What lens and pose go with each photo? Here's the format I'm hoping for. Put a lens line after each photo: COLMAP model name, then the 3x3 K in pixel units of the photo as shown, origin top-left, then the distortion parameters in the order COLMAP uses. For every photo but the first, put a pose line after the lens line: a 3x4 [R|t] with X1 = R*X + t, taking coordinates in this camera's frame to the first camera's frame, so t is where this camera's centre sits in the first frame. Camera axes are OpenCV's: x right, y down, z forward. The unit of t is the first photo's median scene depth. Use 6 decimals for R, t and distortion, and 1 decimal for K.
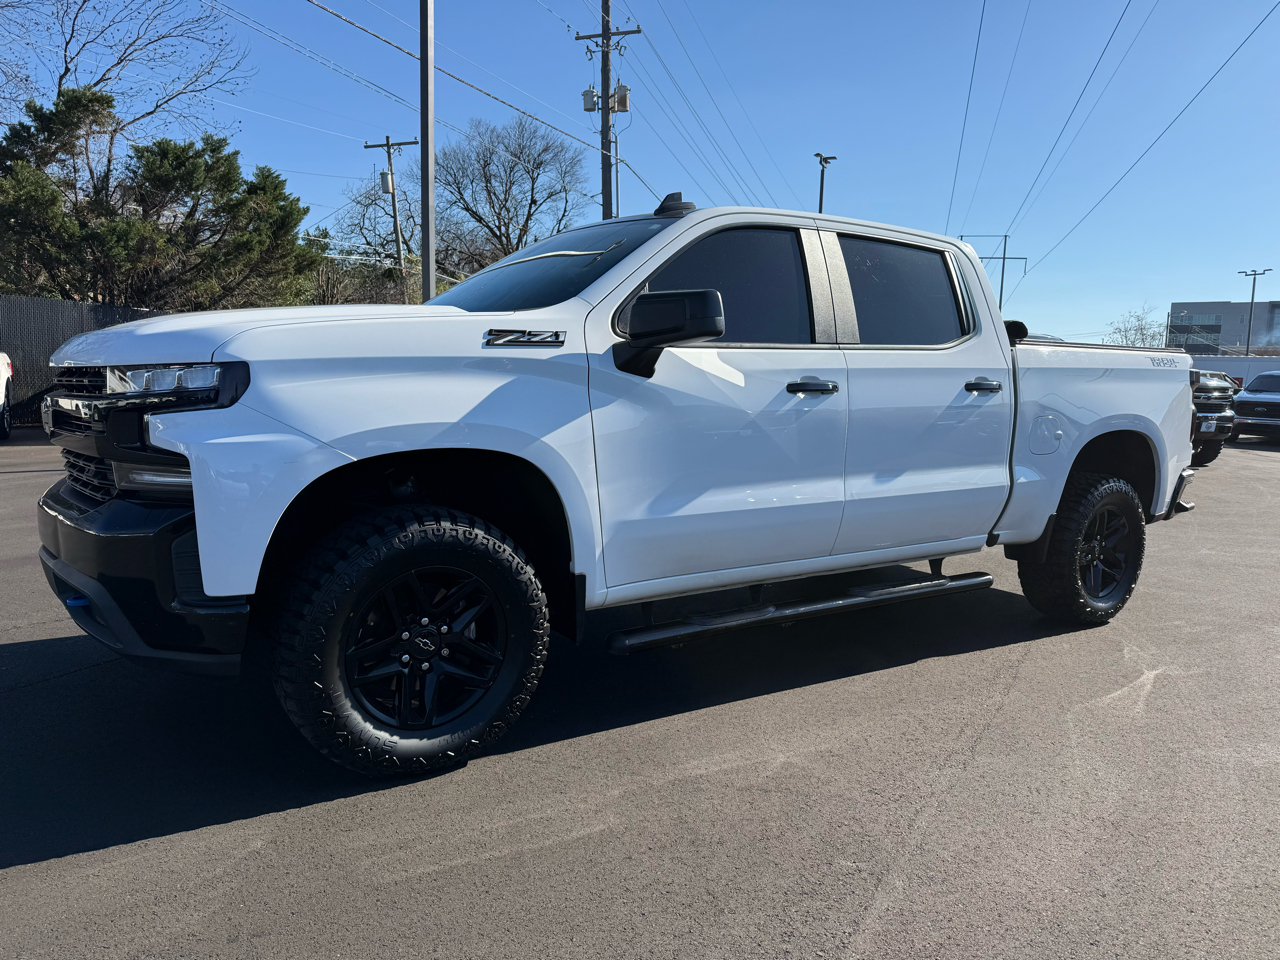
lens RADIAL K [[898.8, 0, 640.0], [0, 898.8, 480.0], [0, 0, 1]] dist [0.072808, -0.104346]
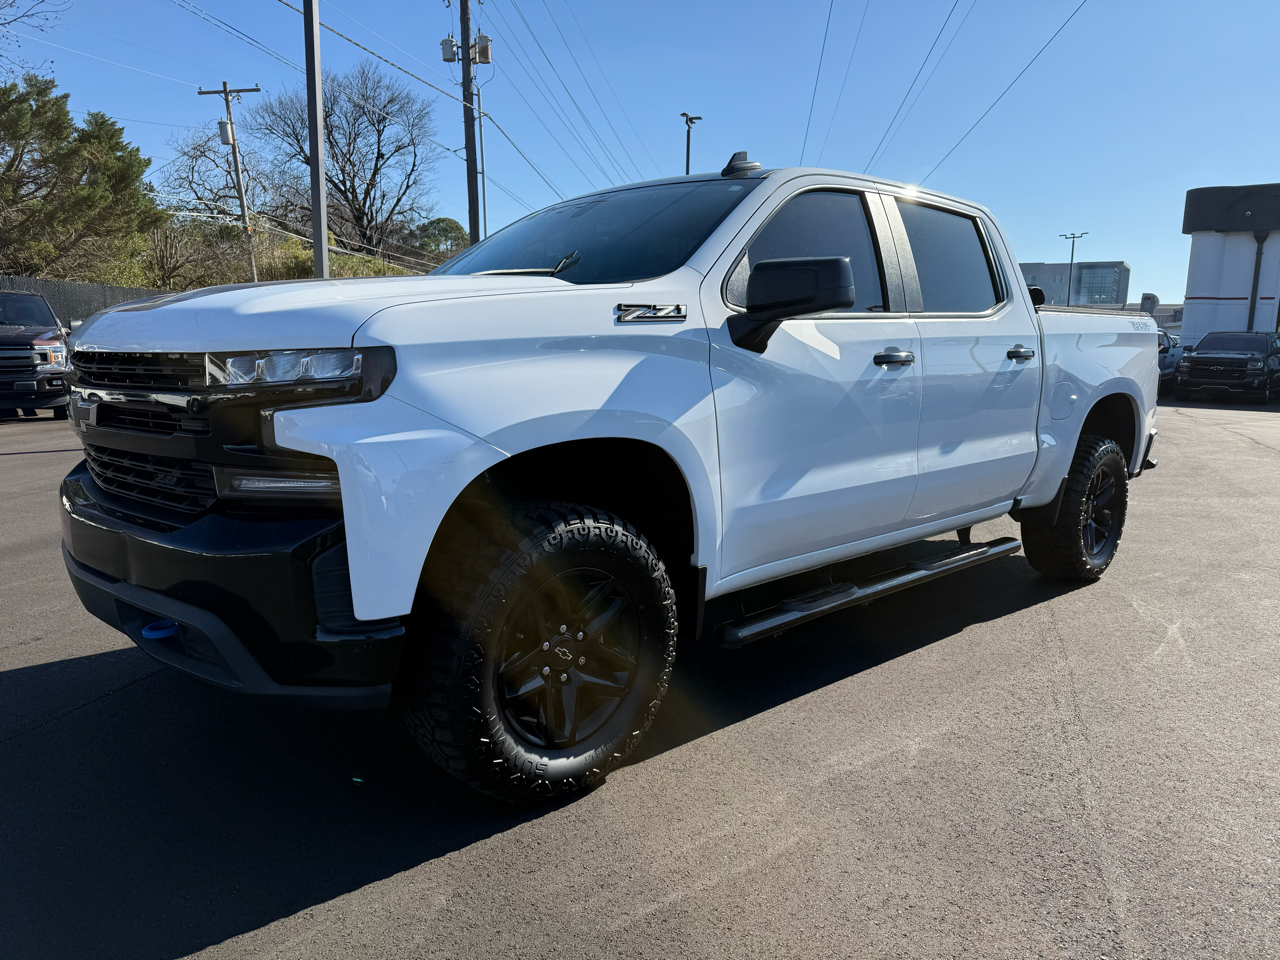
lens RADIAL K [[907.5, 0, 633.3], [0, 907.5, 474.3], [0, 0, 1]] dist [0.025242, -0.027756]
pose [[0.987691, -0.035447, 0.152350, -0.170407], [0.030071, 0.998846, 0.037452, -0.017246], [-0.153502, -0.032410, 0.987617, 0.054977]]
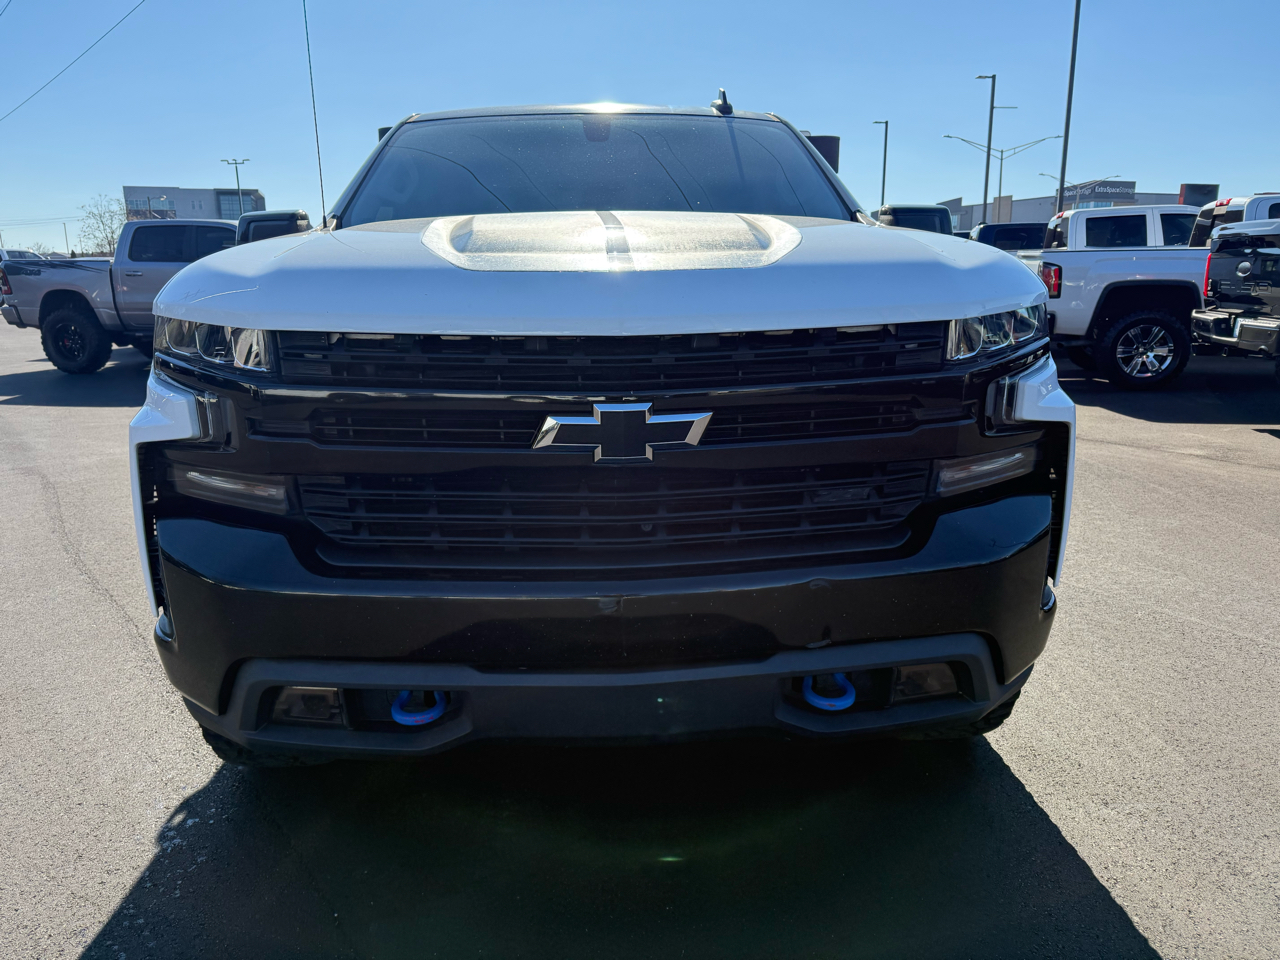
lens RADIAL K [[907.5, 0, 633.3], [0, 907.5, 474.3], [0, 0, 1]] dist [0.025242, -0.027756]
pose [[0.510281, -0.221034, 0.831118, -0.659530], [0.124178, 0.975217, 0.183115, -0.085410], [-0.850996, 0.009767, 0.525082, 0.434692]]
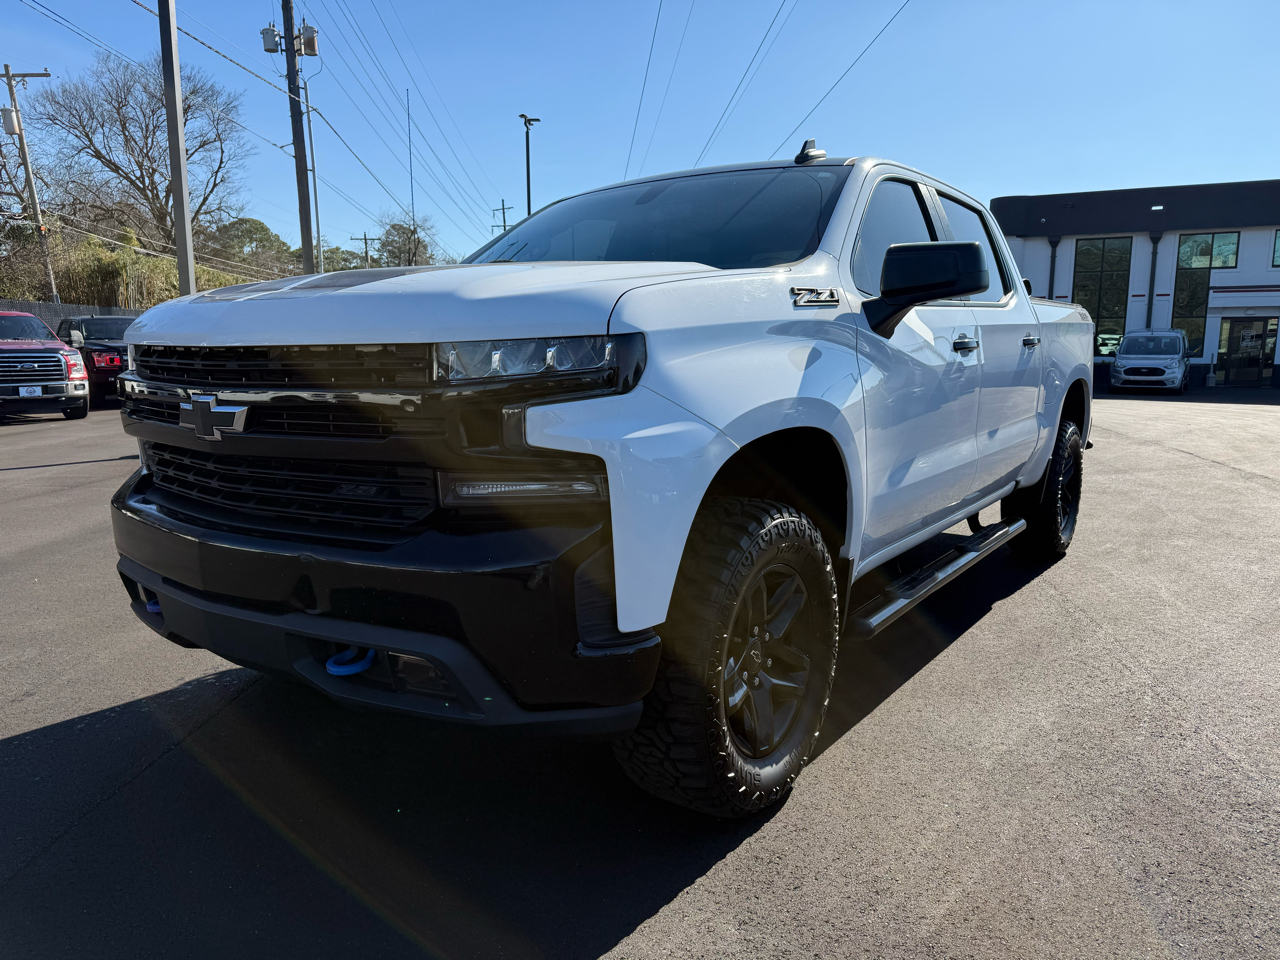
lens RADIAL K [[907.5, 0, 633.3], [0, 907.5, 474.3], [0, 0, 1]] dist [0.025242, -0.027756]
pose [[0.939301, -0.077121, 0.334315, -0.353224], [0.066853, 0.996873, 0.042130, -0.020200], [-0.336518, -0.017222, 0.941519, 0.130200]]
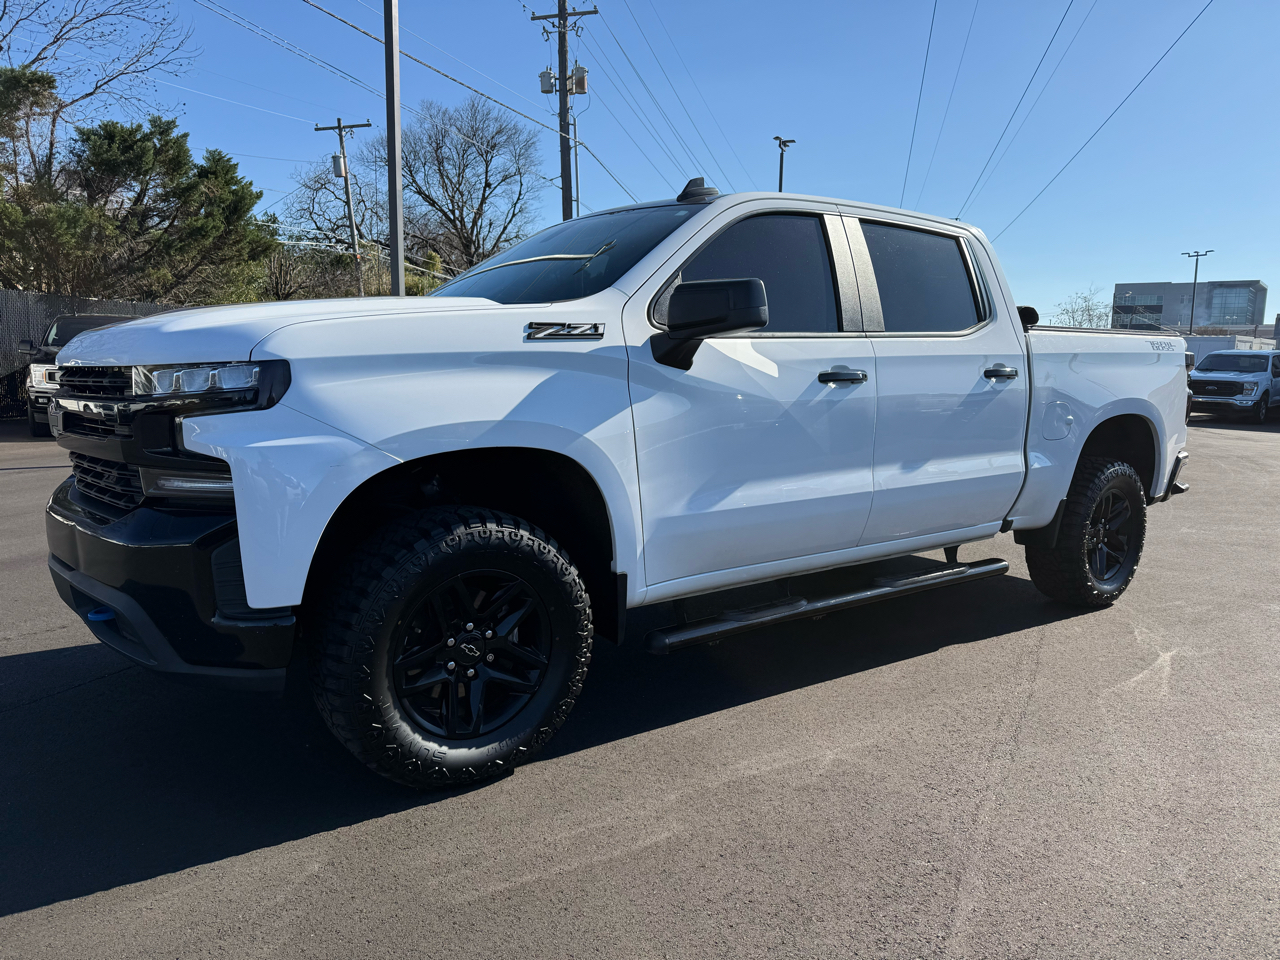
lens RADIAL K [[901.2, 0, 641.7], [0, 901.2, 479.6], [0, 0, 1]] dist [0.057026, -0.075407]
pose [[0.998648, -0.017462, 0.048953, -0.056097], [0.016678, 0.999727, 0.016388, -0.007497], [-0.049226, -0.015549, 0.998667, 0.017041]]
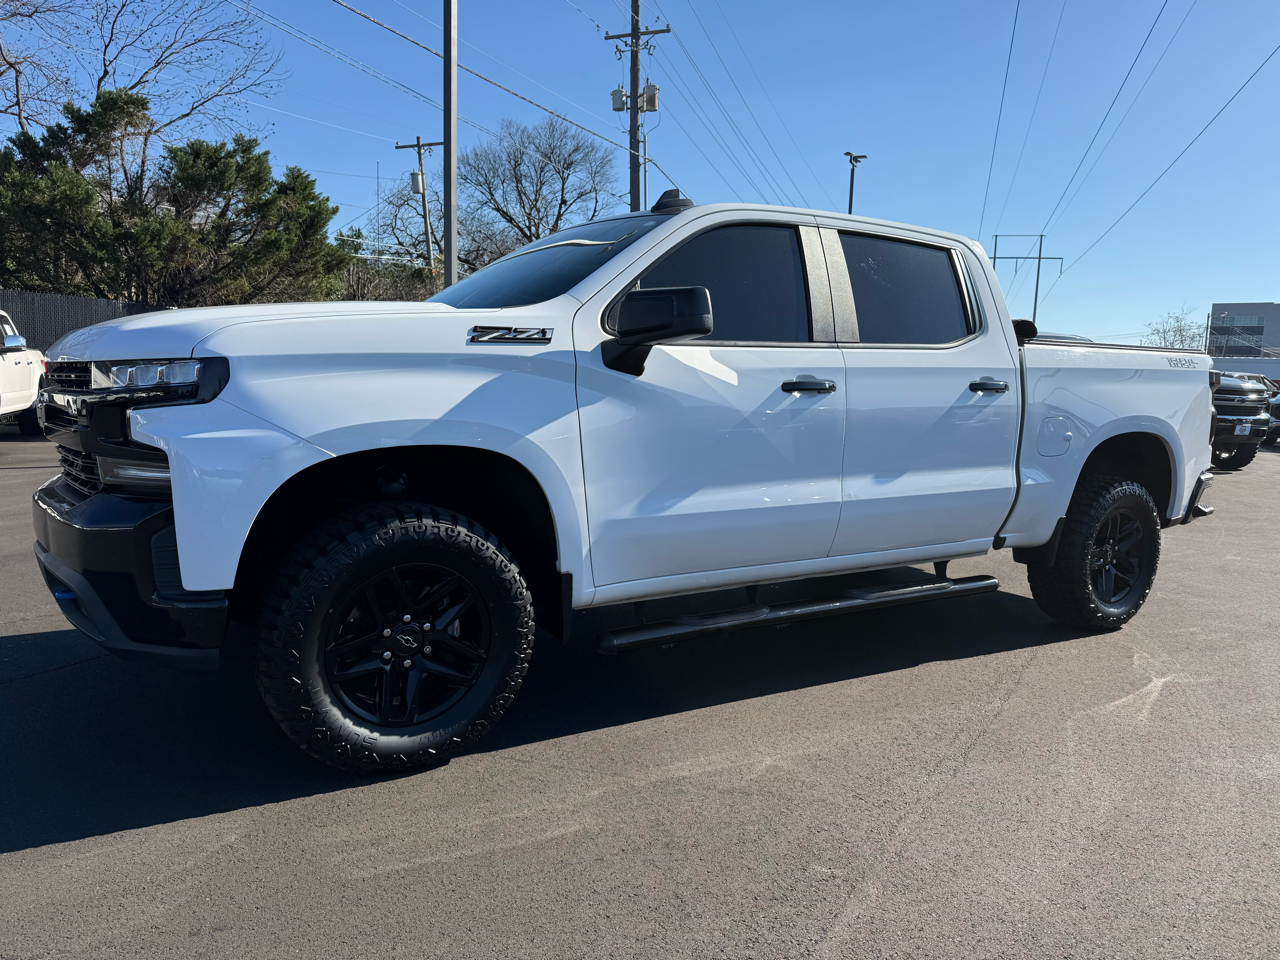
lens RADIAL K [[898.6, 0, 642.3], [0, 898.6, 481.6], [0, 0, 1]] dist [0.075164, -0.107769]
pose [[0.999509, 0.007736, -0.030349, 0.028724], [-0.007686, 0.999969, 0.001768, 0.000868], [0.030362, -0.001534, 0.999538, 0.005418]]
